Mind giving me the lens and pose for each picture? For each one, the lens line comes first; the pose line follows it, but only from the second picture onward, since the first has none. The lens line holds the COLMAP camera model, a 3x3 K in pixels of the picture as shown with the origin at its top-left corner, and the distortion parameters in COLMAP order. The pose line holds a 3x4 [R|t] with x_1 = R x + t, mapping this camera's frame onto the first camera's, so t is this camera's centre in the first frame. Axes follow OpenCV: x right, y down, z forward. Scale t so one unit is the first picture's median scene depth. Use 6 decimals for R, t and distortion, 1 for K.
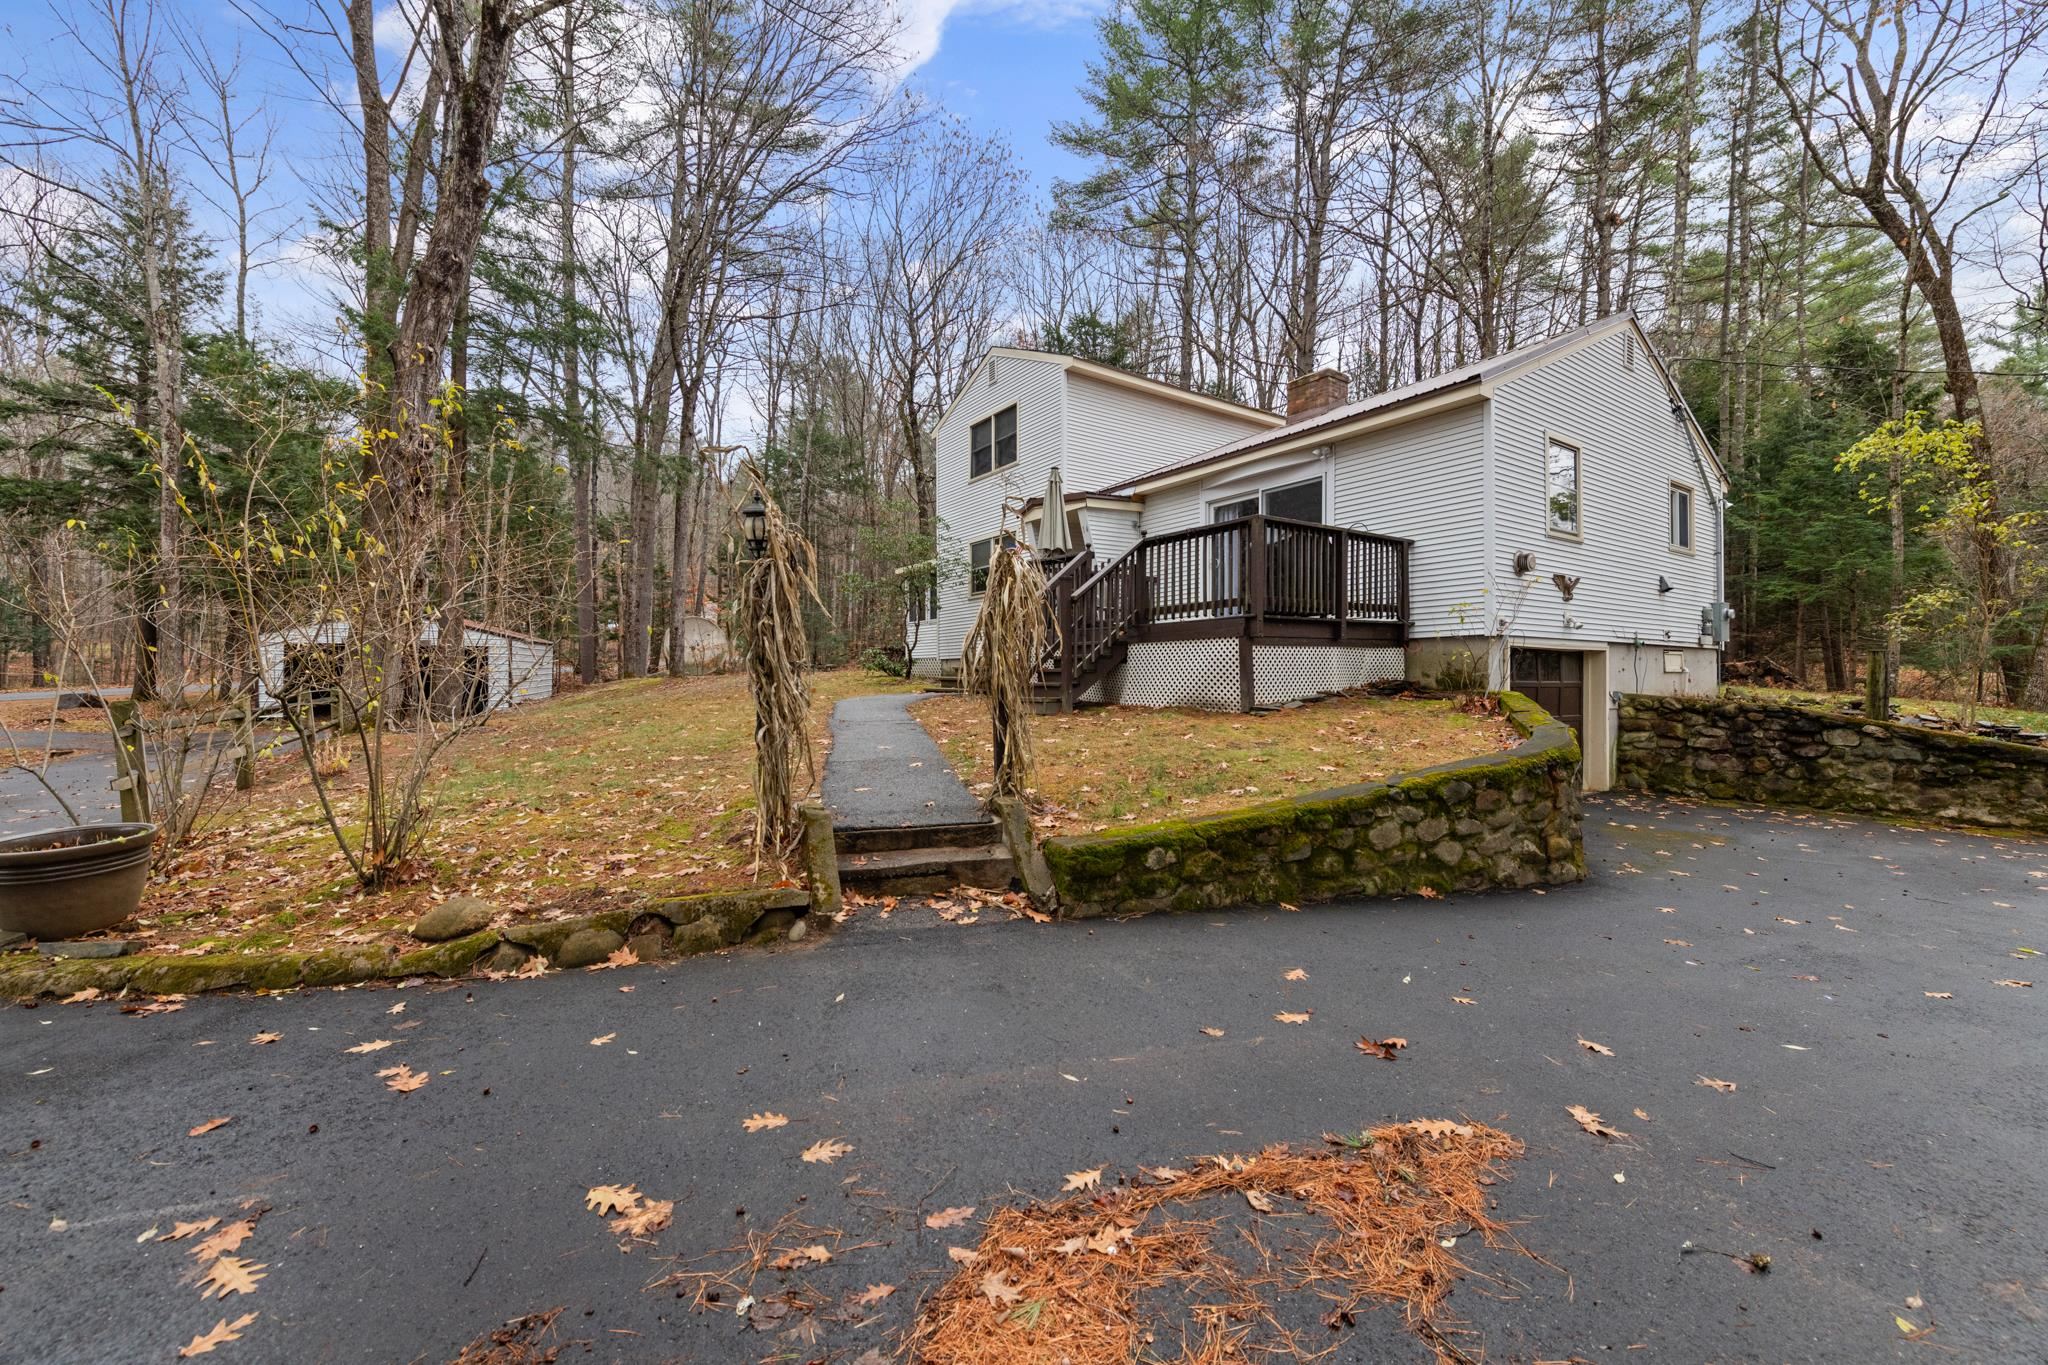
lens RADIAL K [[803.2, 0, 1032.3], [0, 803.2, 676.2], [0, 0, 1]] dist [0.011577, -0.002360]
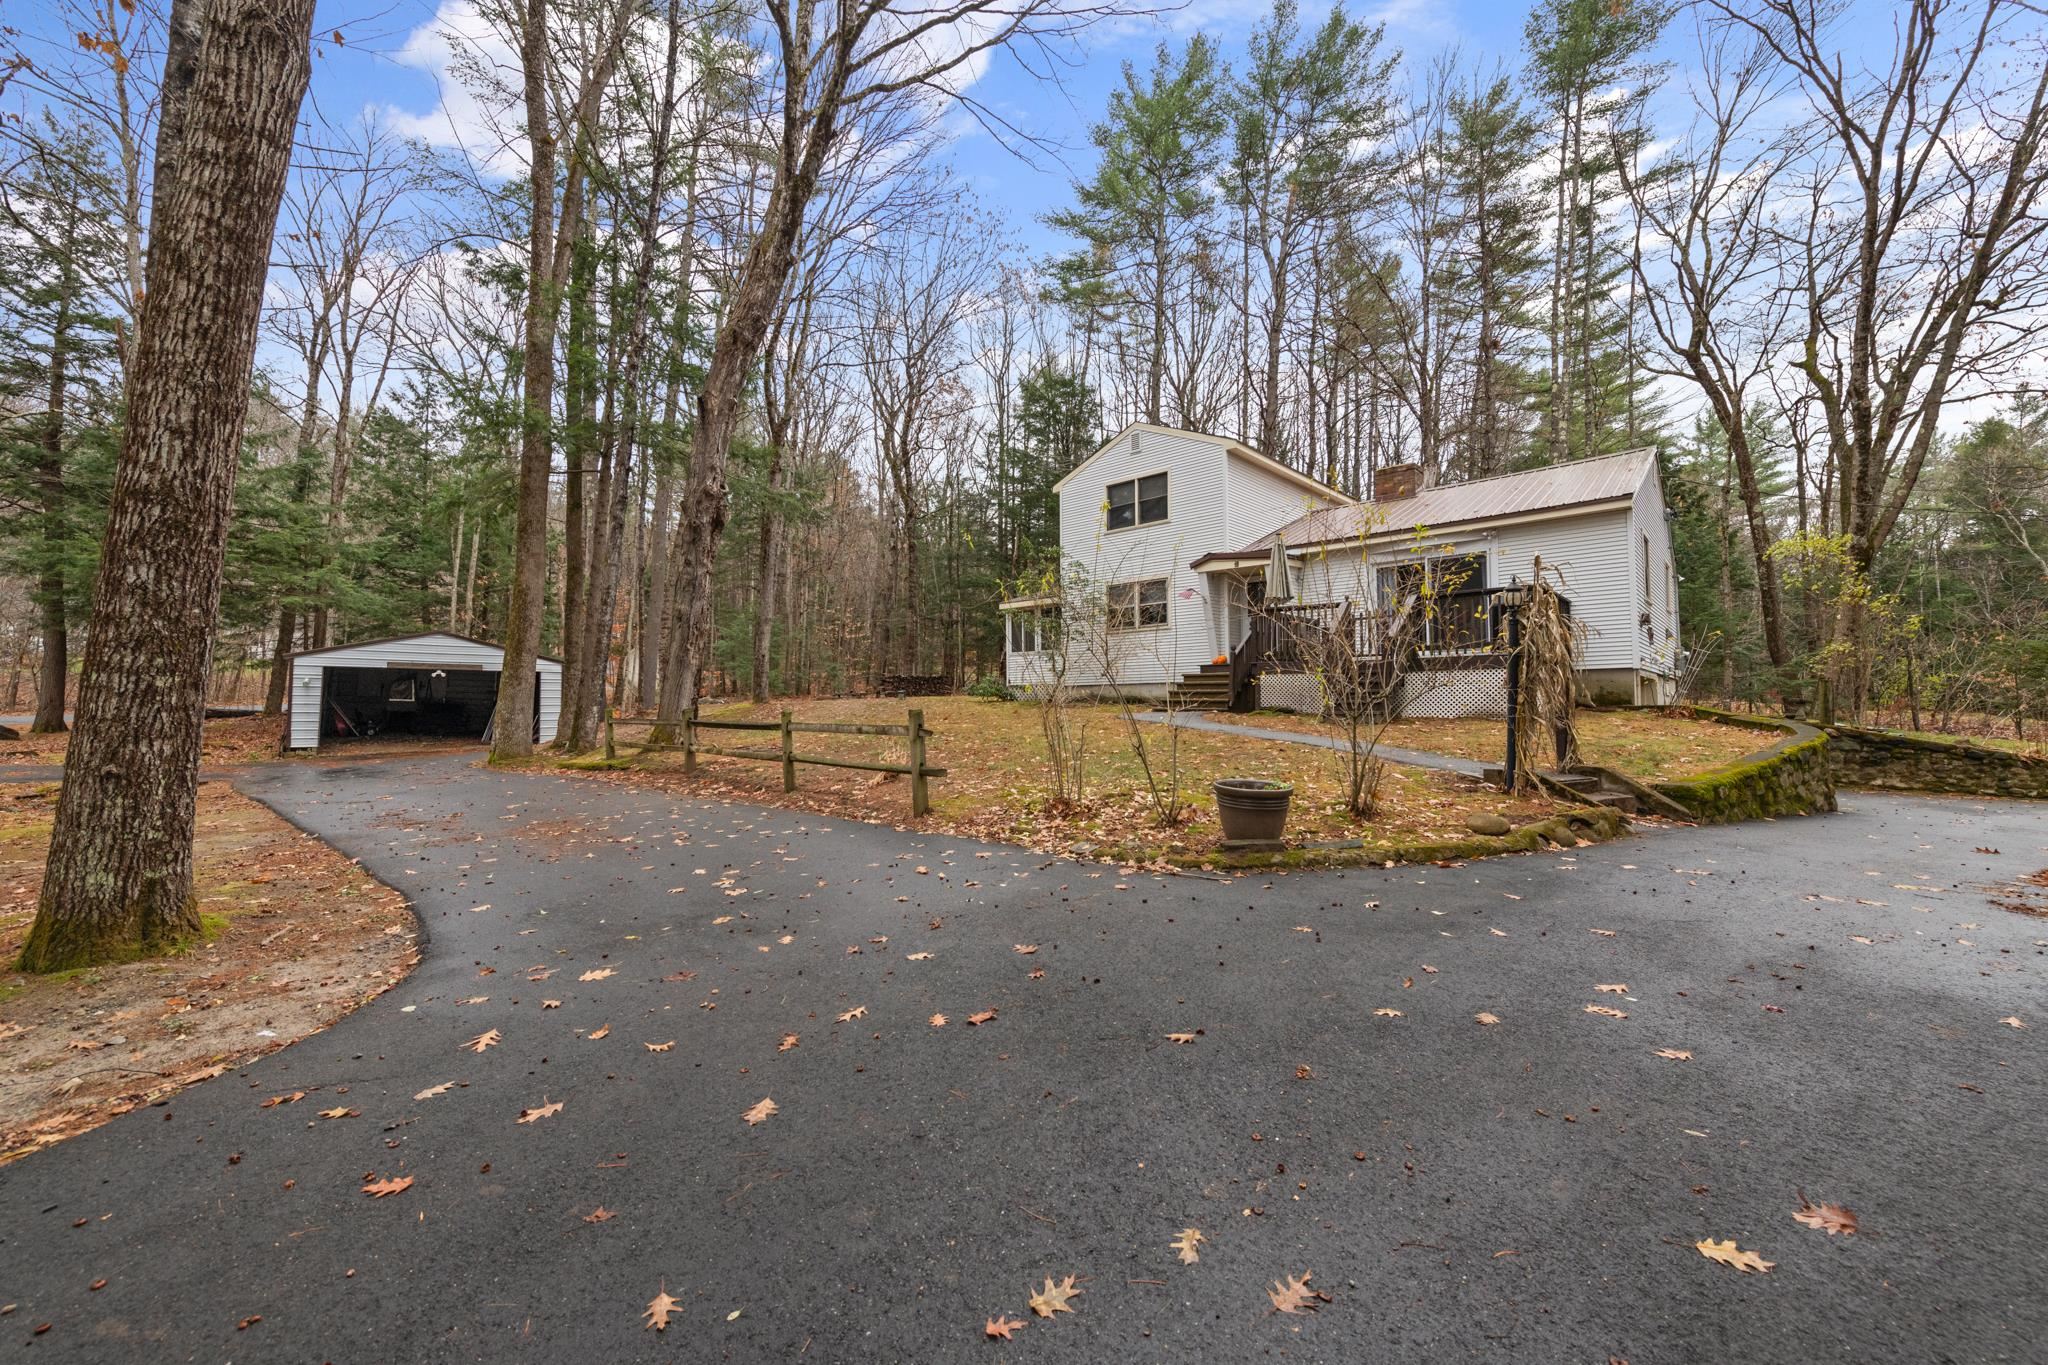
lens RADIAL K [[803.2, 0, 1017.1], [0, 803.2, 680.2], [0, 0, 1]] dist [0.011577, -0.002360]
pose [[0.976854, 0.006152, 0.213821, -0.472344], [0.000697, 0.999489, -0.031943, 0.009715], [-0.213908, 0.031353, 0.976351, -0.110118]]
